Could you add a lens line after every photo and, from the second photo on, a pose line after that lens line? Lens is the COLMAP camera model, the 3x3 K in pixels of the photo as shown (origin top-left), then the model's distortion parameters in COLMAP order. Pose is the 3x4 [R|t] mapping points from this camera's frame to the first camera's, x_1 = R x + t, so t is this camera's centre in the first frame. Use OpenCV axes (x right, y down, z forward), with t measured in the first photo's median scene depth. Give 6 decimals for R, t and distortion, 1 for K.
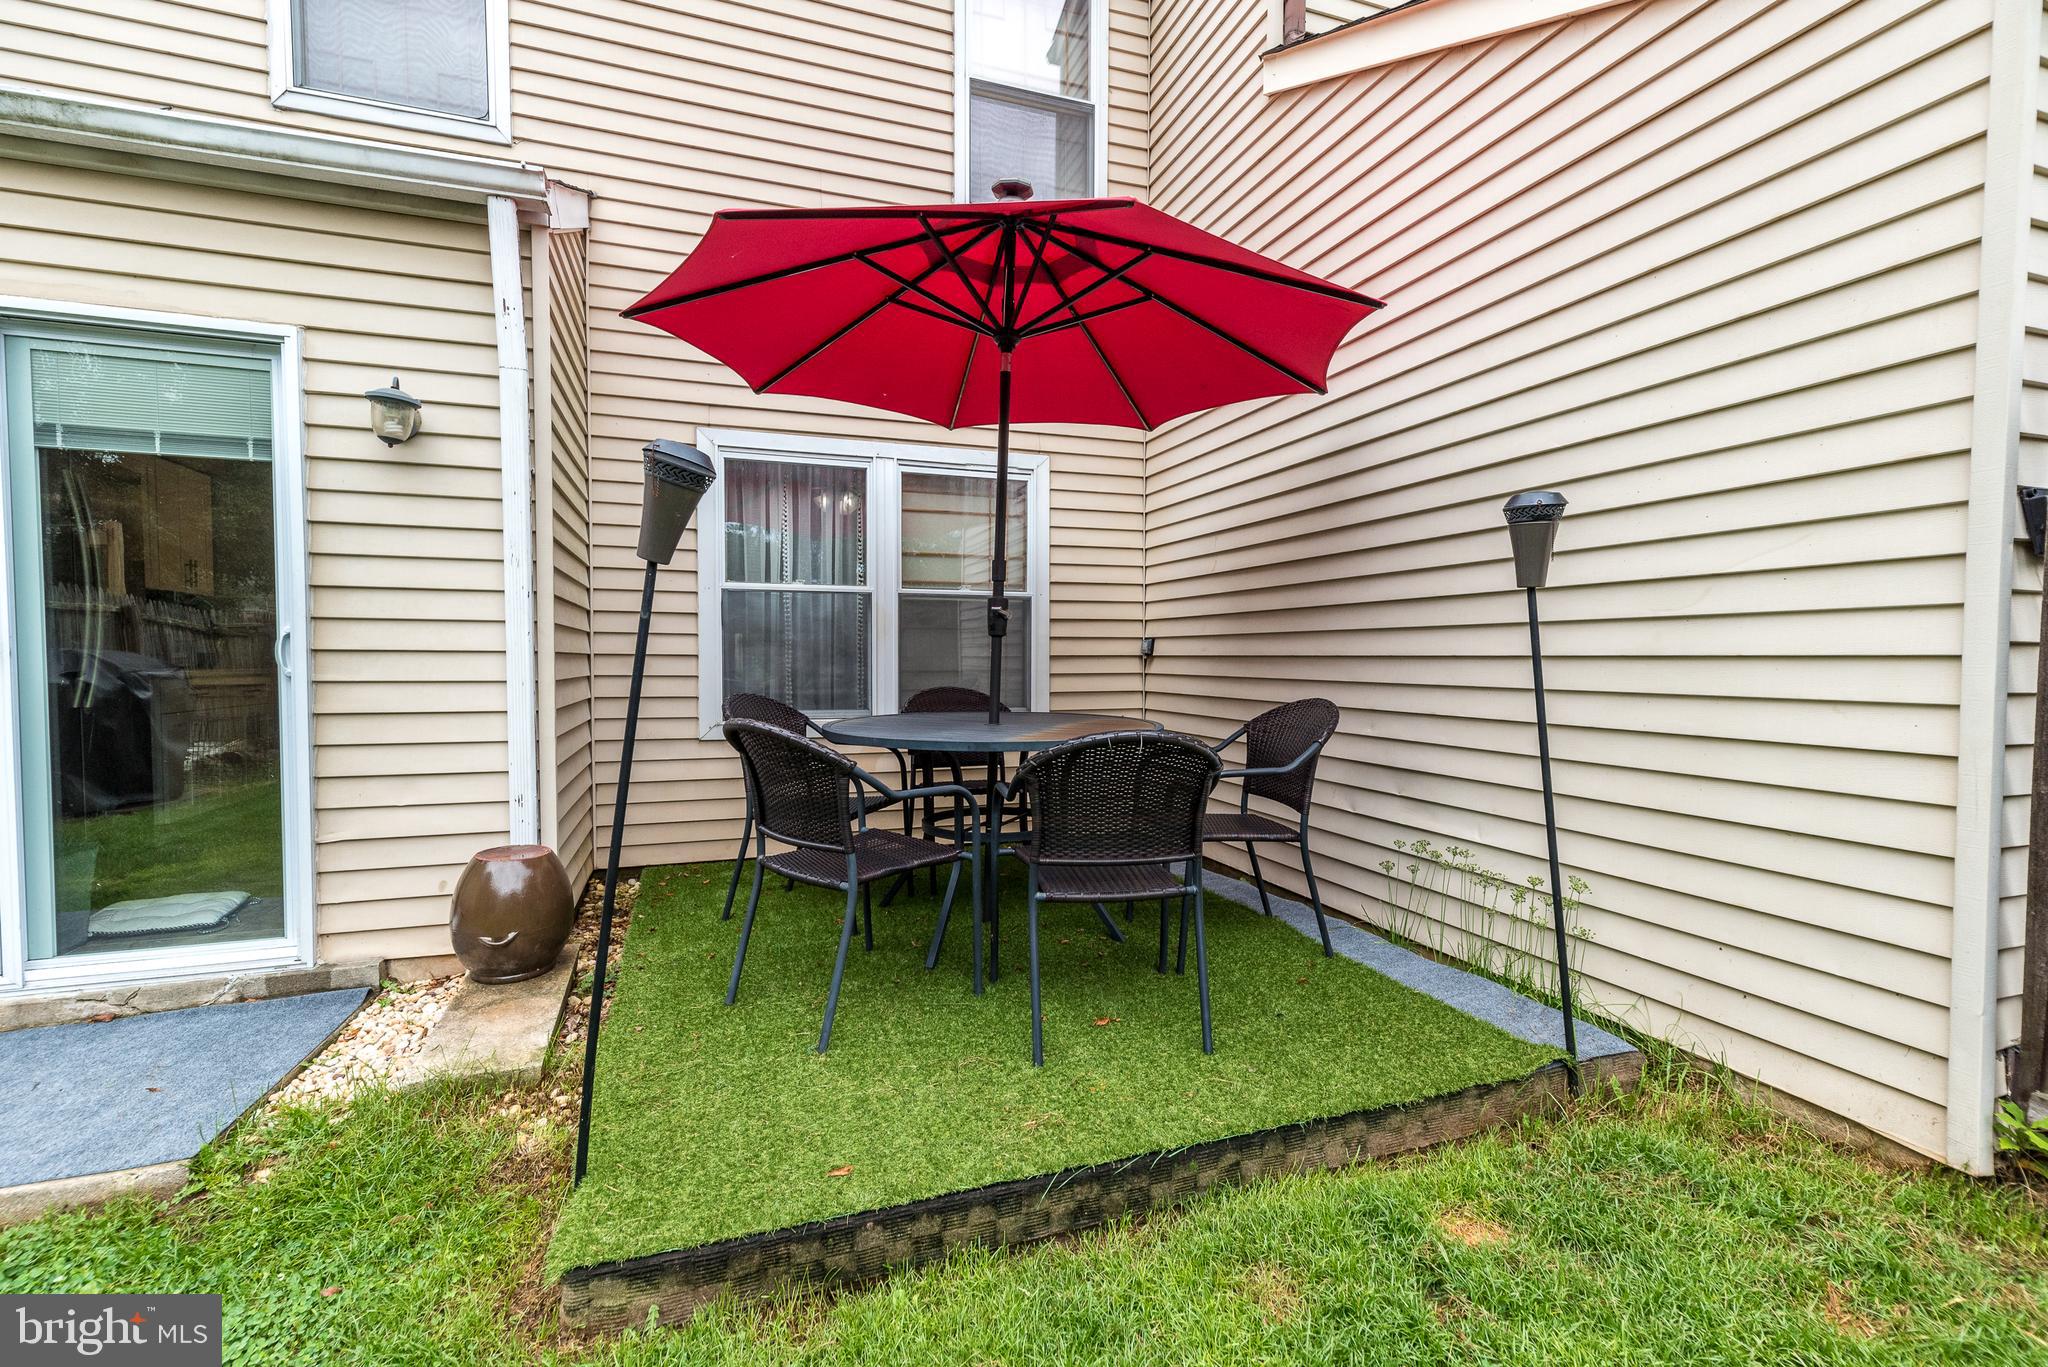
lens RADIAL K [[884.7, 0, 1023.5], [0, 884.7, 689.4], [0, 0, 1]] dist [0.004002, 0.000496]
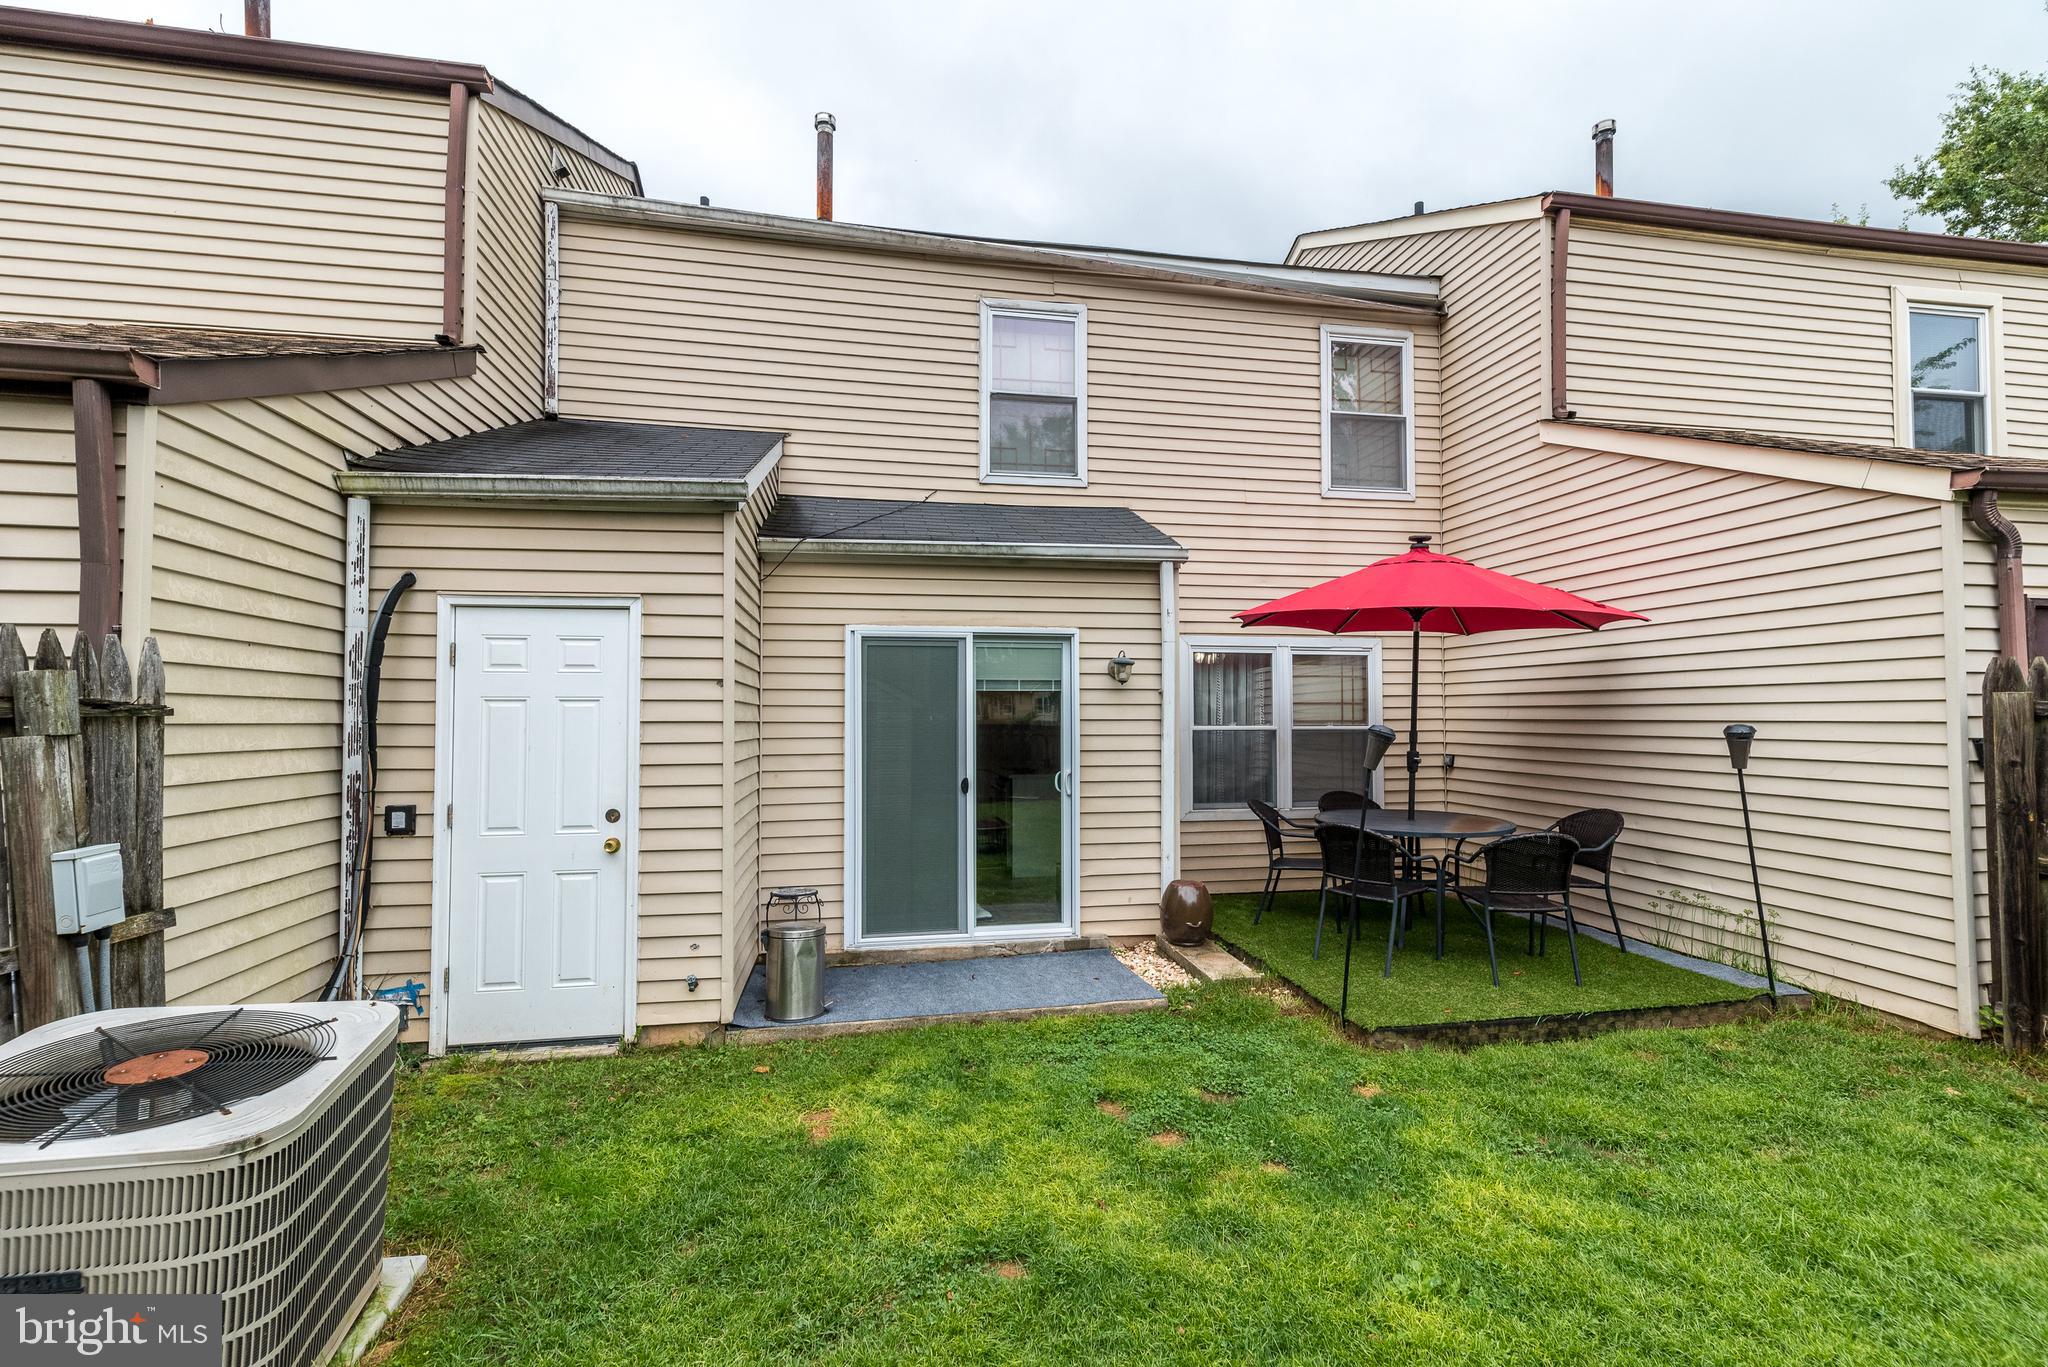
lens RADIAL K [[876.6, 0, 1015.8], [0, 876.6, 687.5], [0, 0, 1]] dist [0.001311, 0.000922]
pose [[0.987714, -0.008535, -0.156041, -0.702465], [-0.002127, 0.997681, -0.068030, -0.138299], [0.156260, 0.067526, 0.985405, -1.177118]]
